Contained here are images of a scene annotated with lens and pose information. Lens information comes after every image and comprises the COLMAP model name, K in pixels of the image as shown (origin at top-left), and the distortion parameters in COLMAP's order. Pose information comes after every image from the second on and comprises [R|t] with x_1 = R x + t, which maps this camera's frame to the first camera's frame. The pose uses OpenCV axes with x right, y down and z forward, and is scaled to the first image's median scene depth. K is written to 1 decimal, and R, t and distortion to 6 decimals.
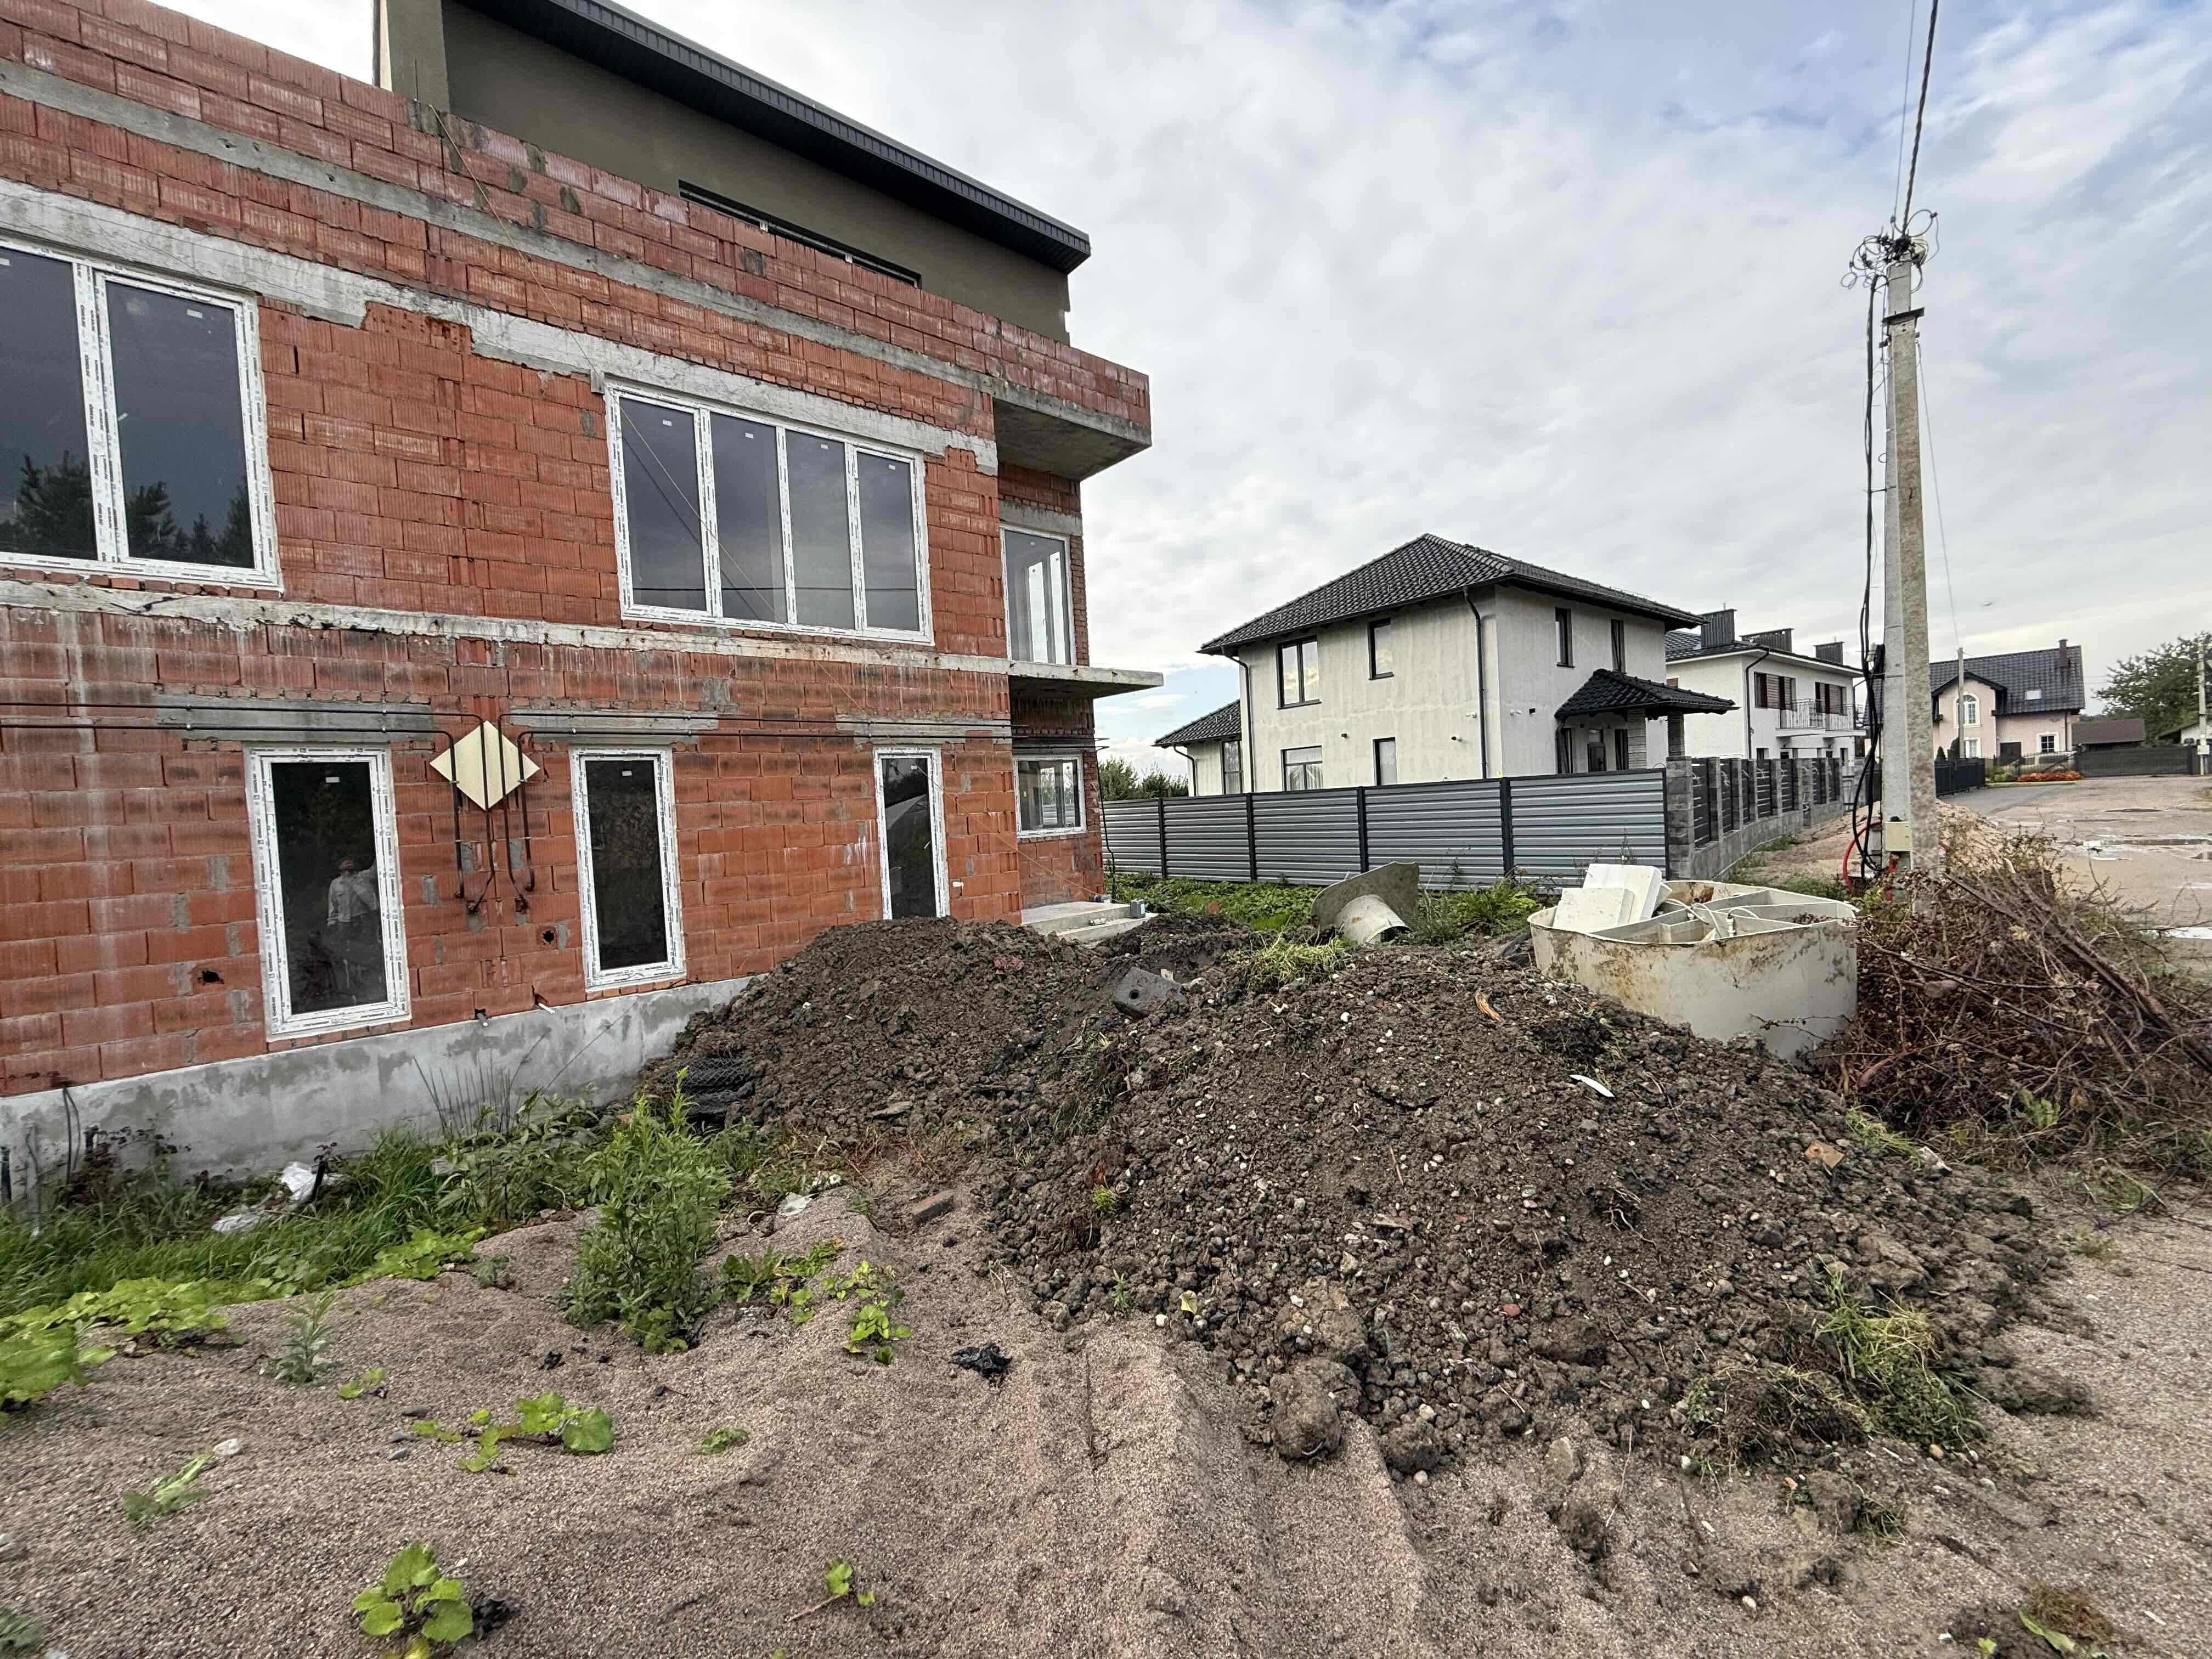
lens RADIAL K [[875.9, 0, 1098.3], [0, 875.9, 831.9], [0, 0, 1]] dist [0.000359, 0.000040]
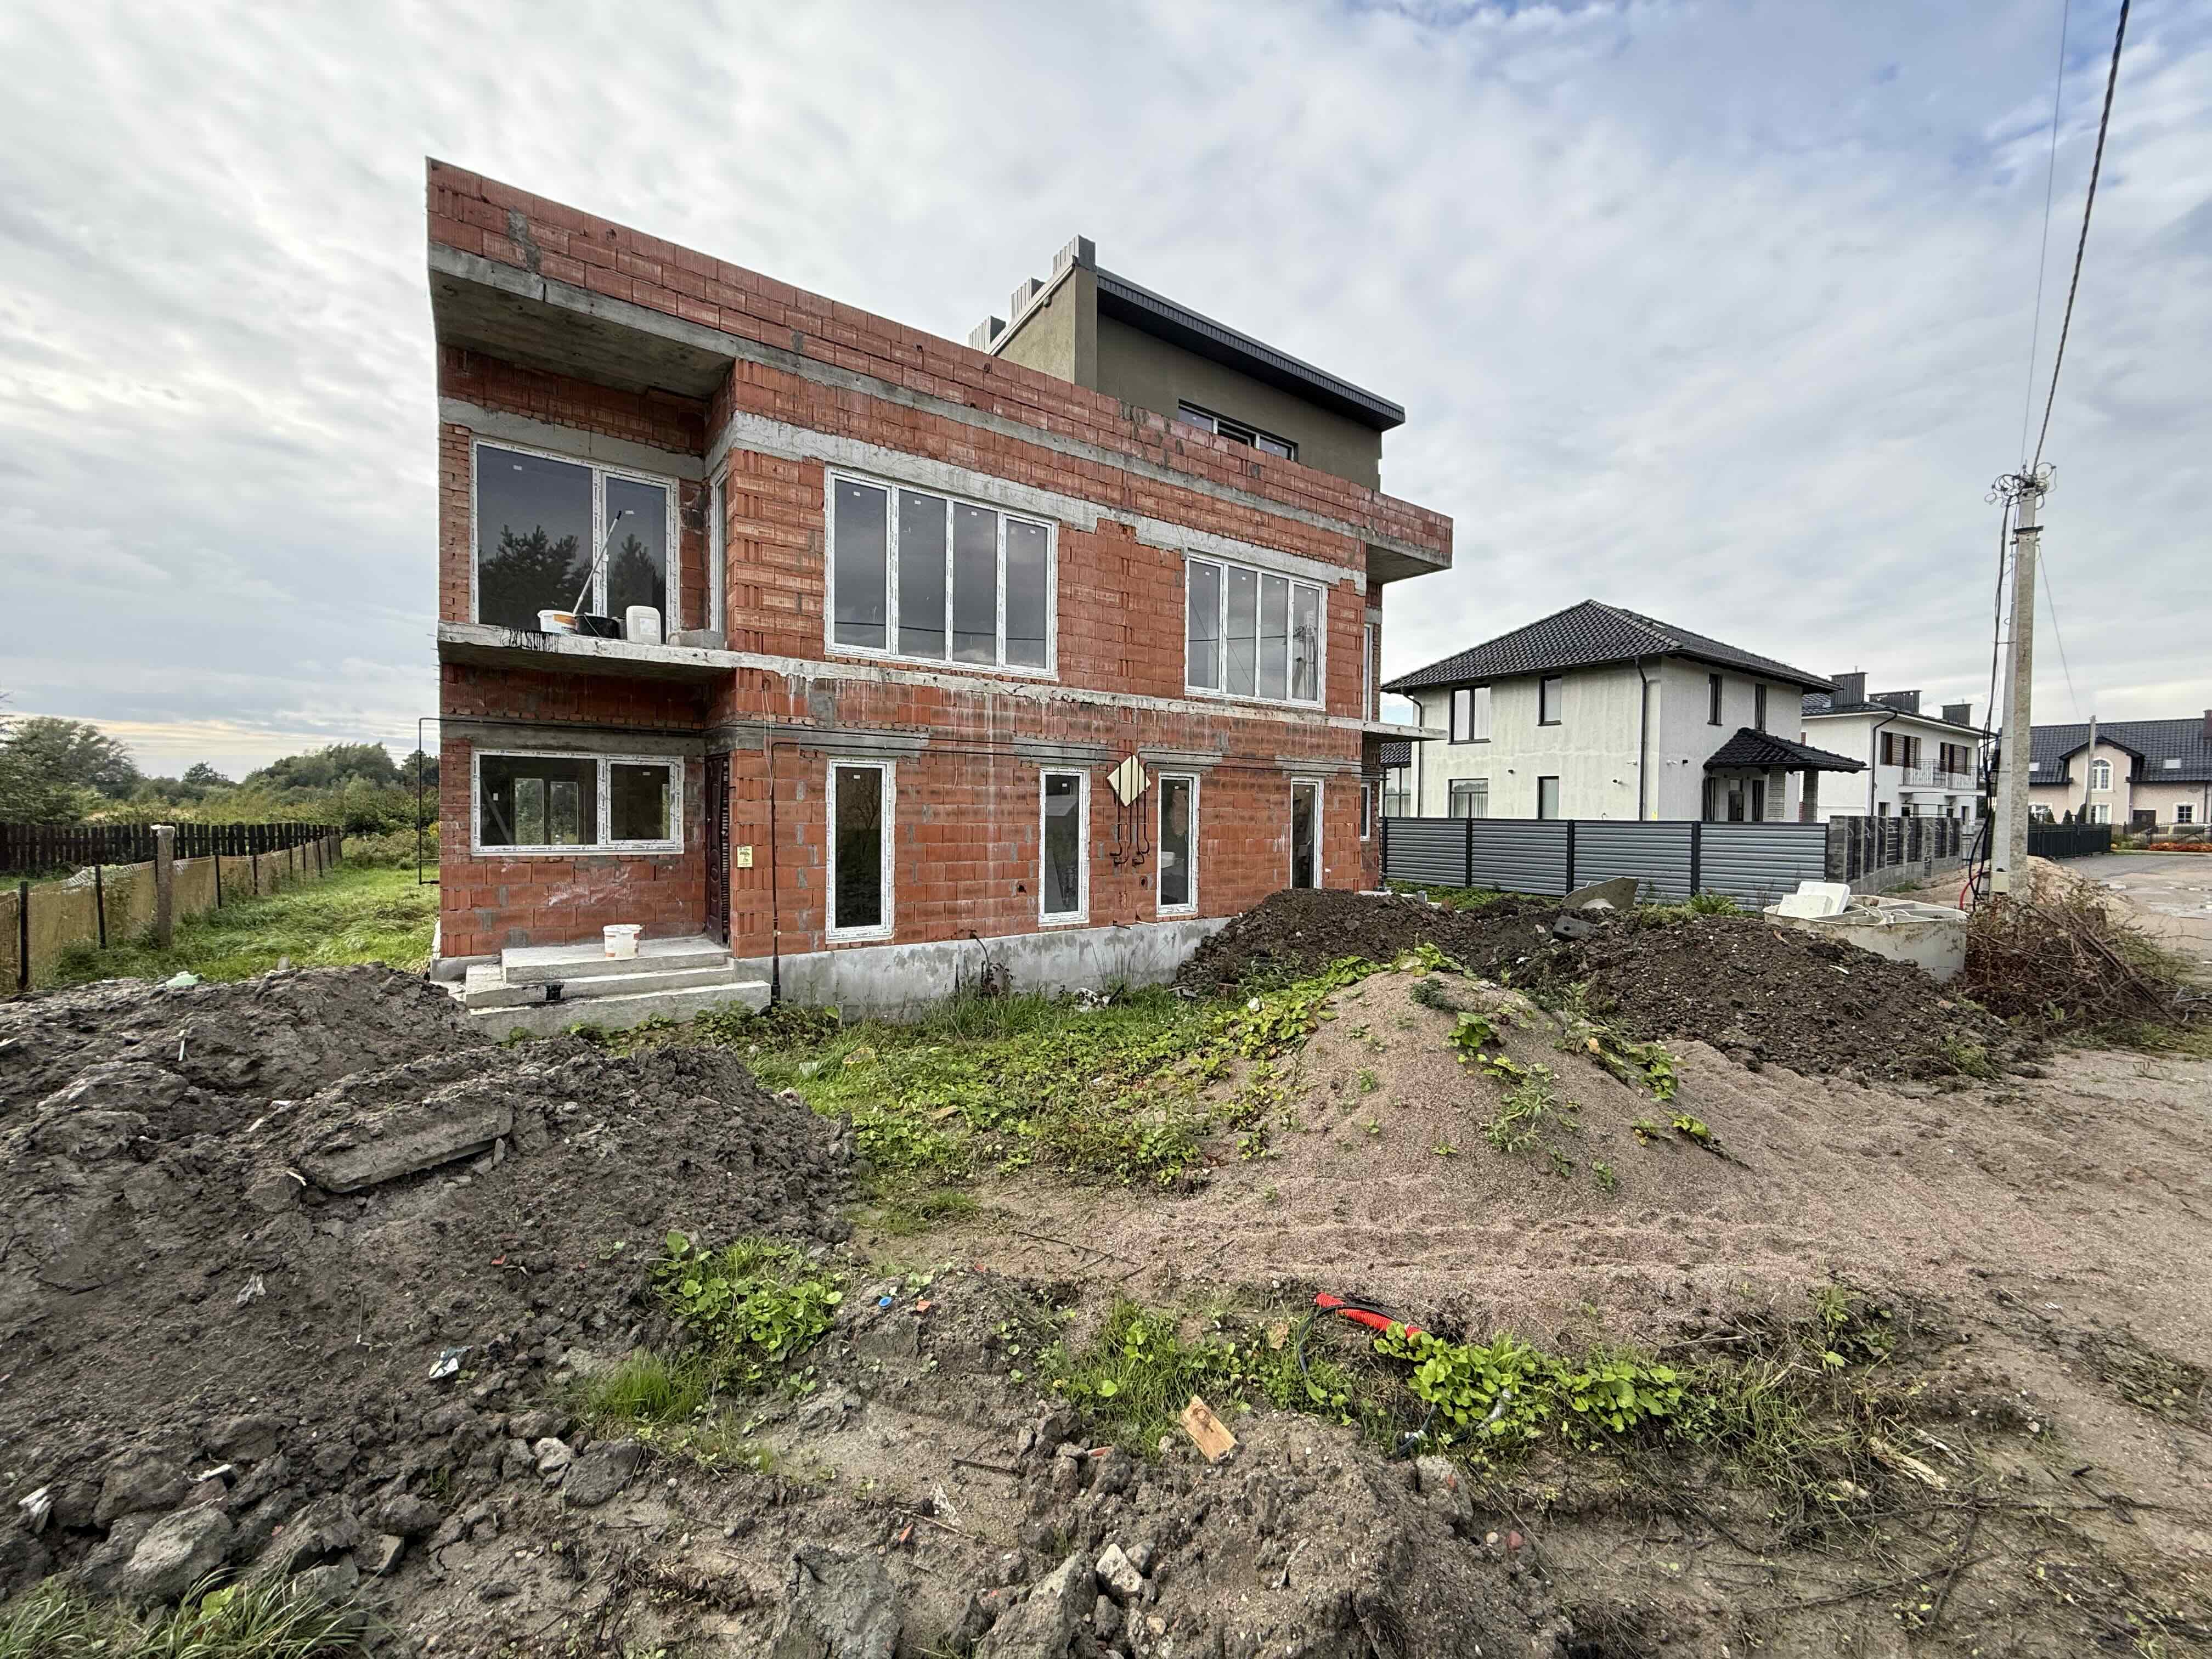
lens RADIAL K [[875.9, 0, 1098.3], [0, 875.9, 831.9], [0, 0, 1]] dist [0.000359, 0.000040]
pose [[0.995122, 0.066655, -0.072731, -0.554606], [-0.066918, 0.997758, -0.001177, 0.027960], [0.072489, 0.006038, 0.997351, -0.648162]]
